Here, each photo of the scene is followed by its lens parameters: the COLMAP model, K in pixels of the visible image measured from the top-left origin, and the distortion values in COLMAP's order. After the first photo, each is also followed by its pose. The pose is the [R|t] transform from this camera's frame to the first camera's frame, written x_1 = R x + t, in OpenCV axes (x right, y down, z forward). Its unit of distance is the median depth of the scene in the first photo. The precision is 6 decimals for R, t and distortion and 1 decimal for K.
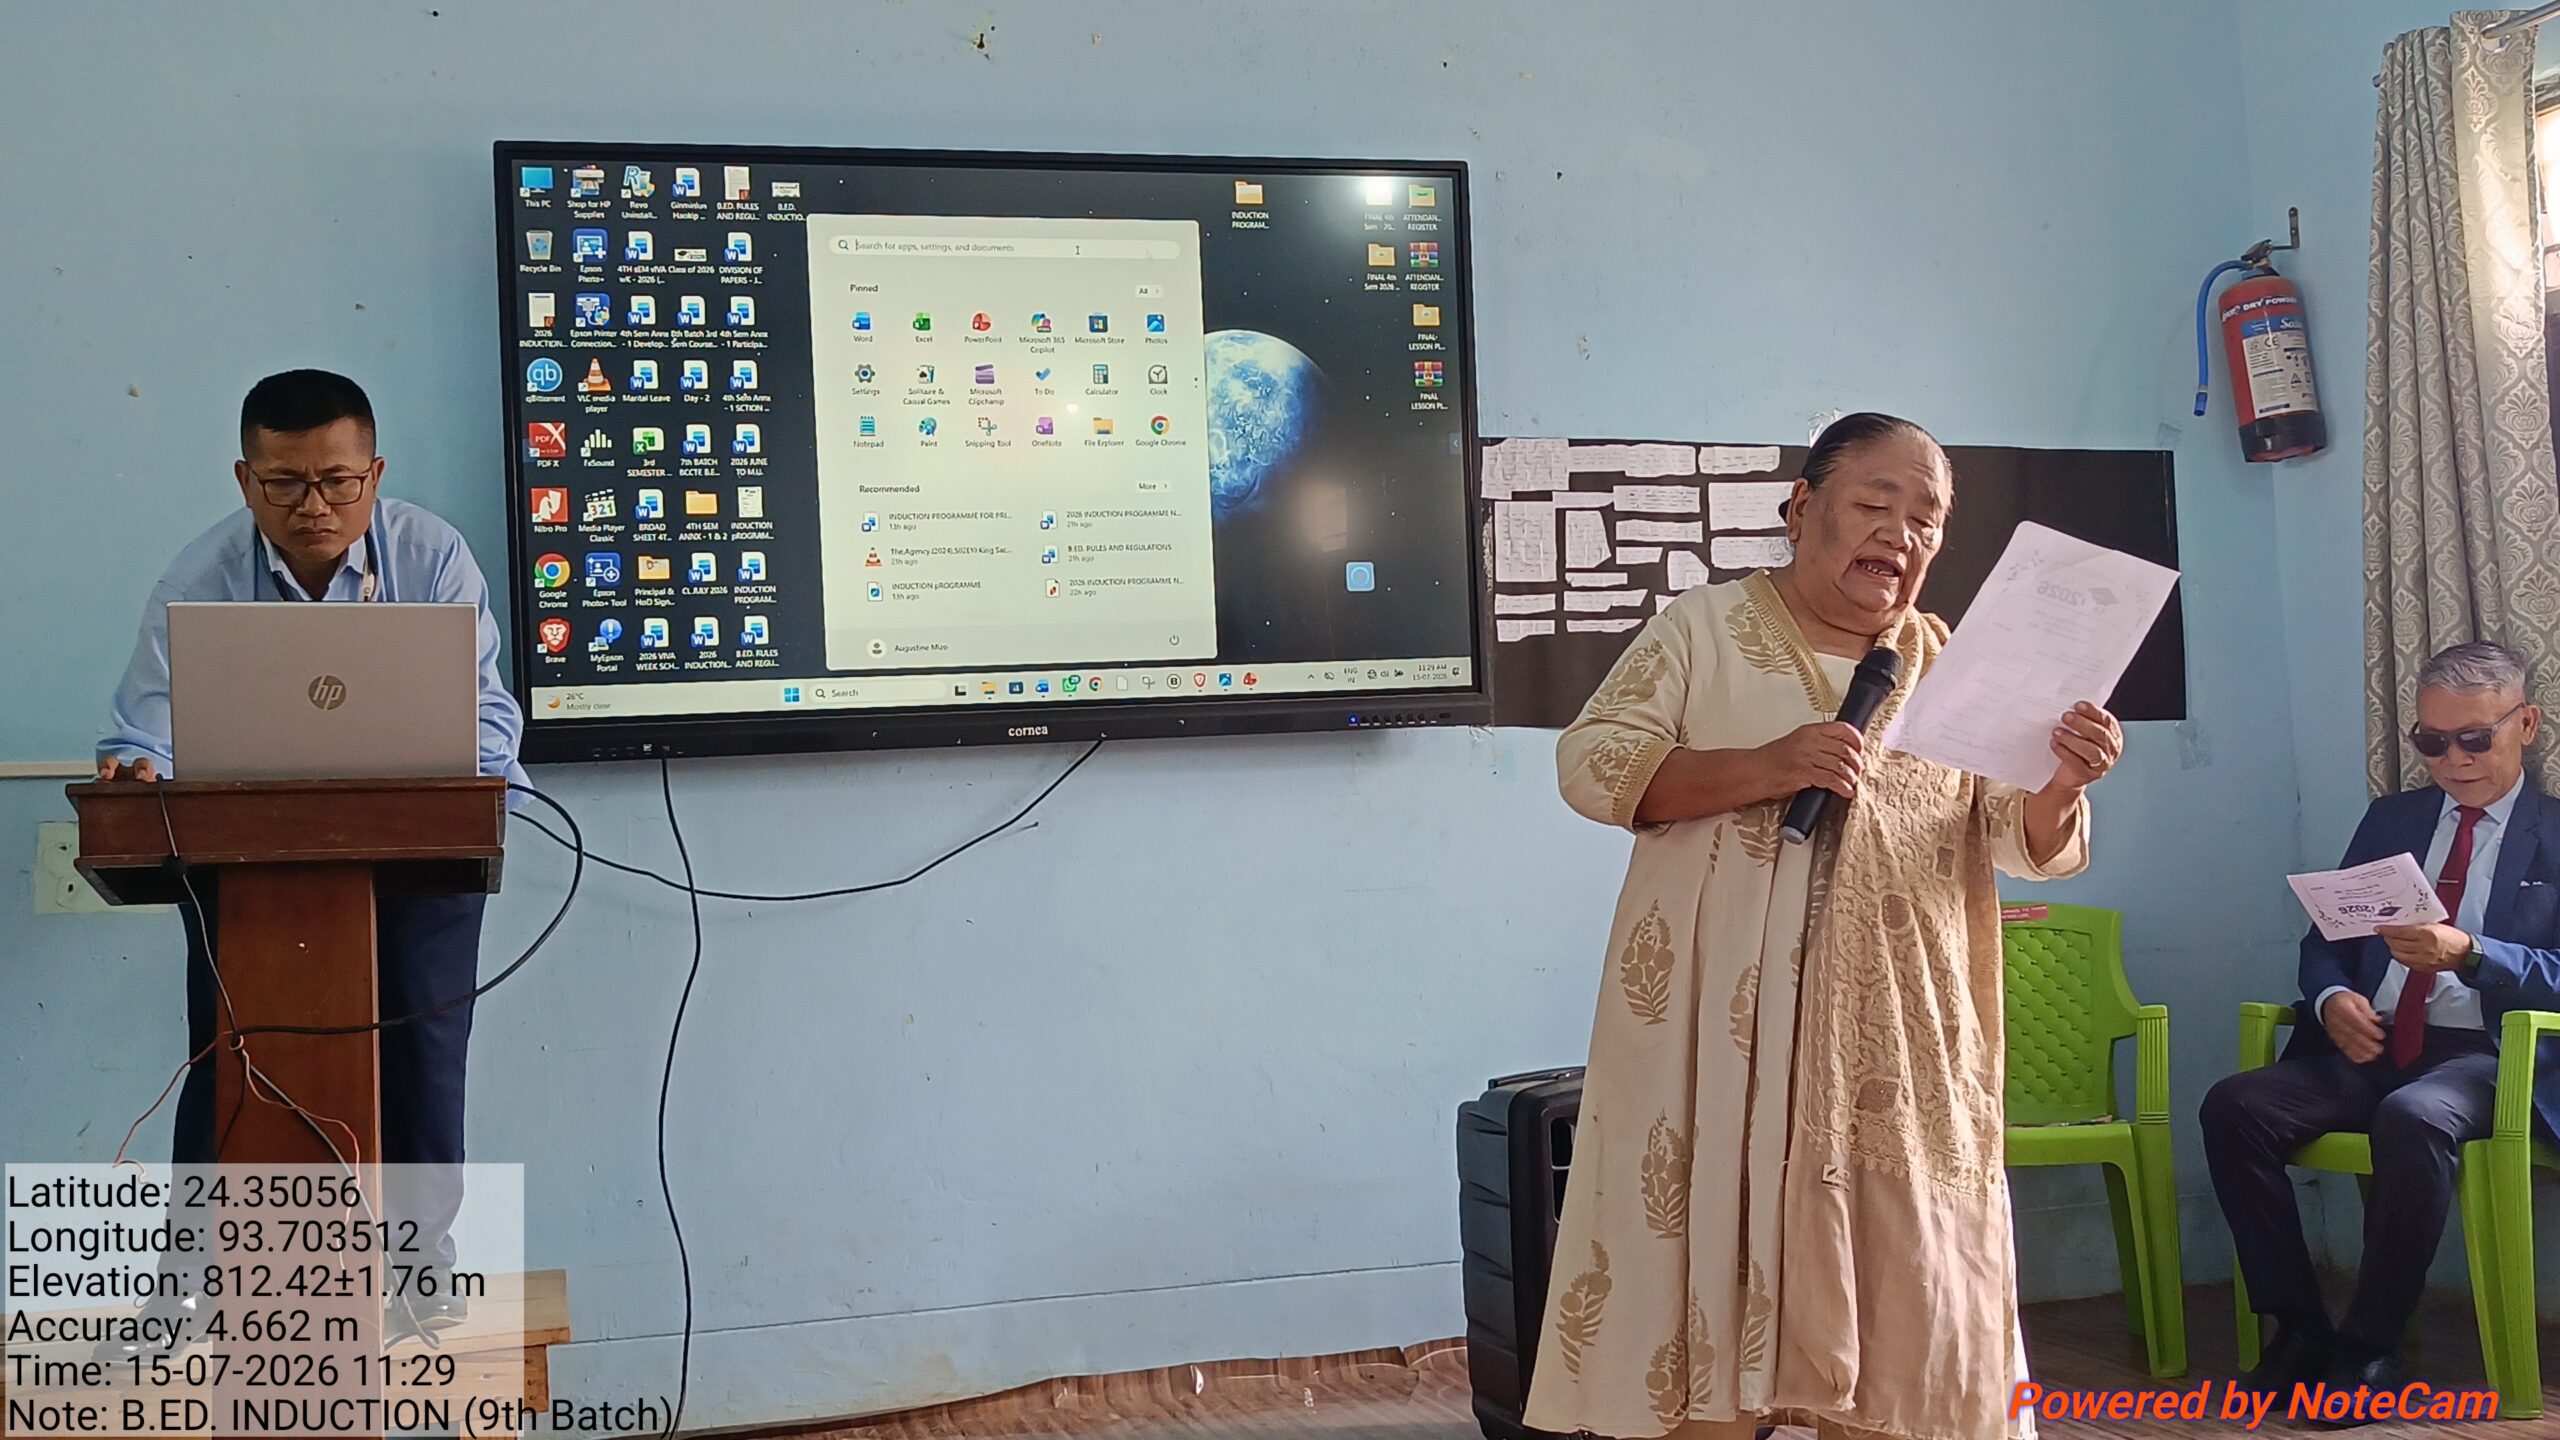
lens RADIAL K [[2600.0, 0, 1270.6], [0, 2600.0, 715.5], [0, 0, 1]] dist [0.066310, -0.098433]
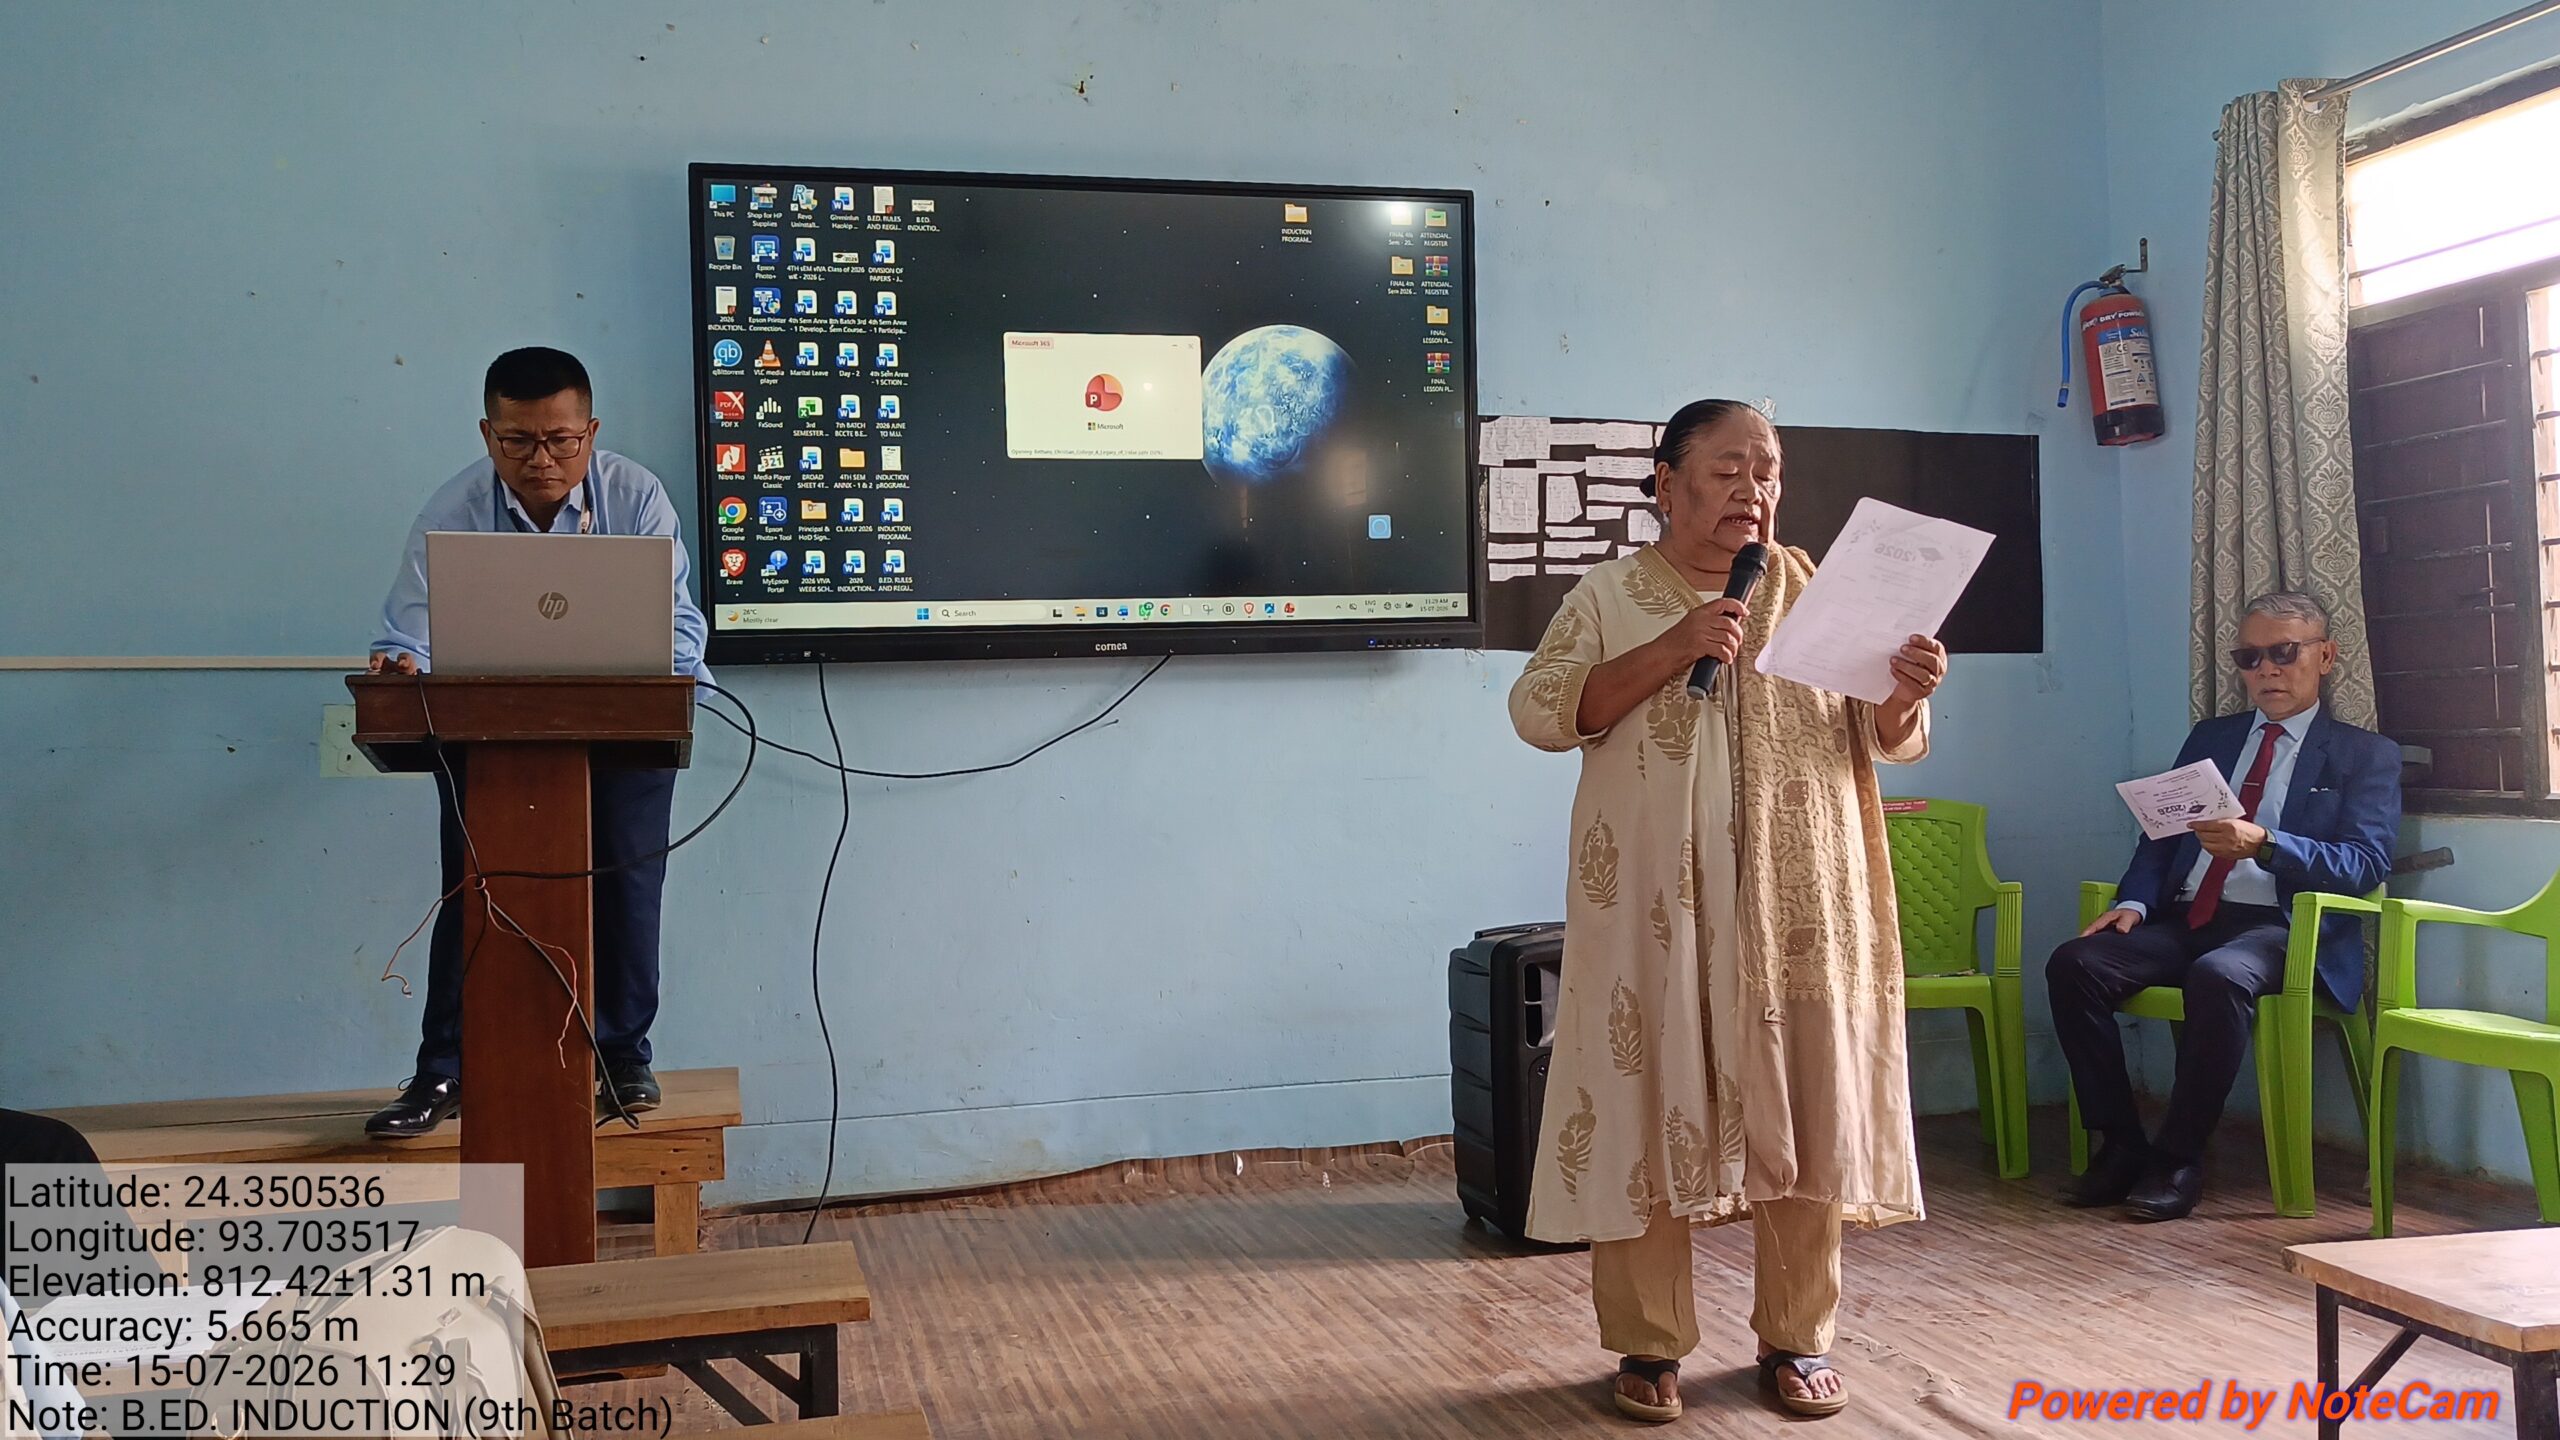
lens RADIAL K [[2076.9, 0, 1272.8], [0, 2076.9, 706.9], [0, 0, 1]] dist [0.049828, -0.052724]
pose [[0.999749, 0.018060, -0.013231, -0.001992], [-0.017598, 0.999260, 0.034204, -0.000353], [0.013839, -0.033963, 0.999327, 0.004882]]
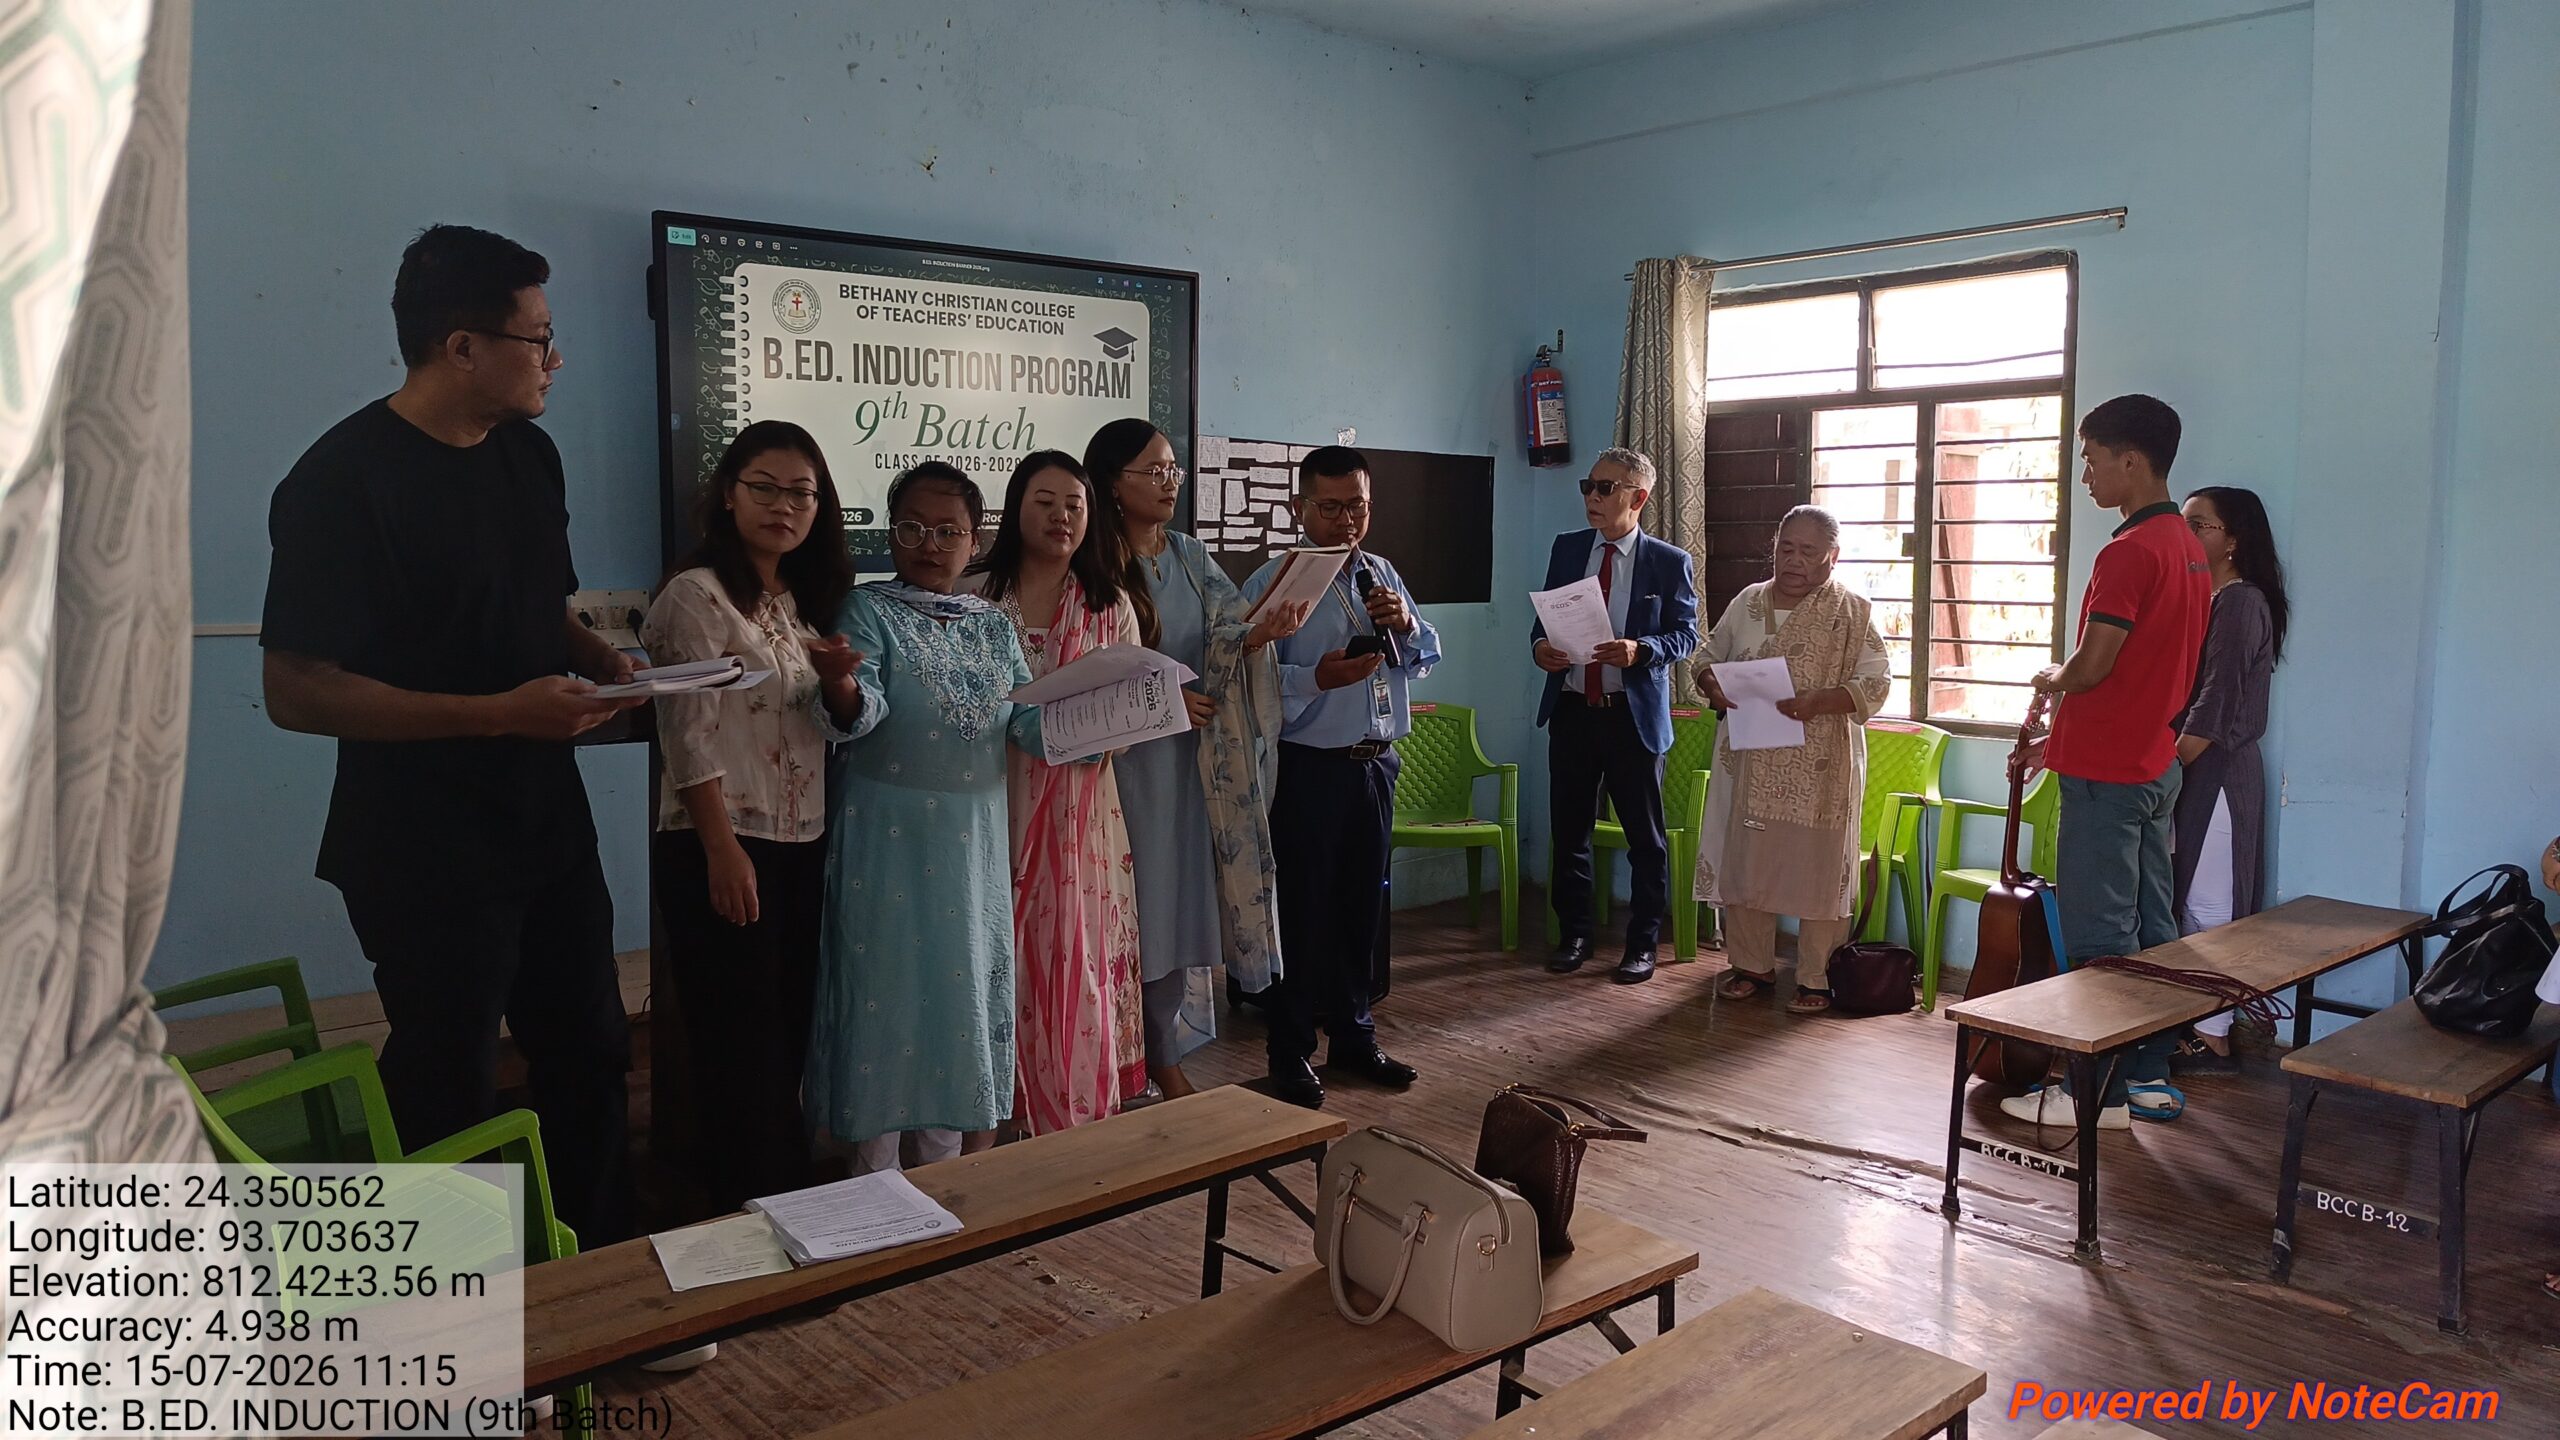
lens RADIAL K [[1738.7, 0, 1278.5], [0, 1738.7, 712.1], [0, 0, 1]] dist [0.014082, 0.002530]
pose [[0.901842, 0.000580, 0.432066, -0.367409], [-0.060535, 0.990305, 0.125025, -0.074185], [-0.427804, -0.138908, 0.893134, -0.071059]]
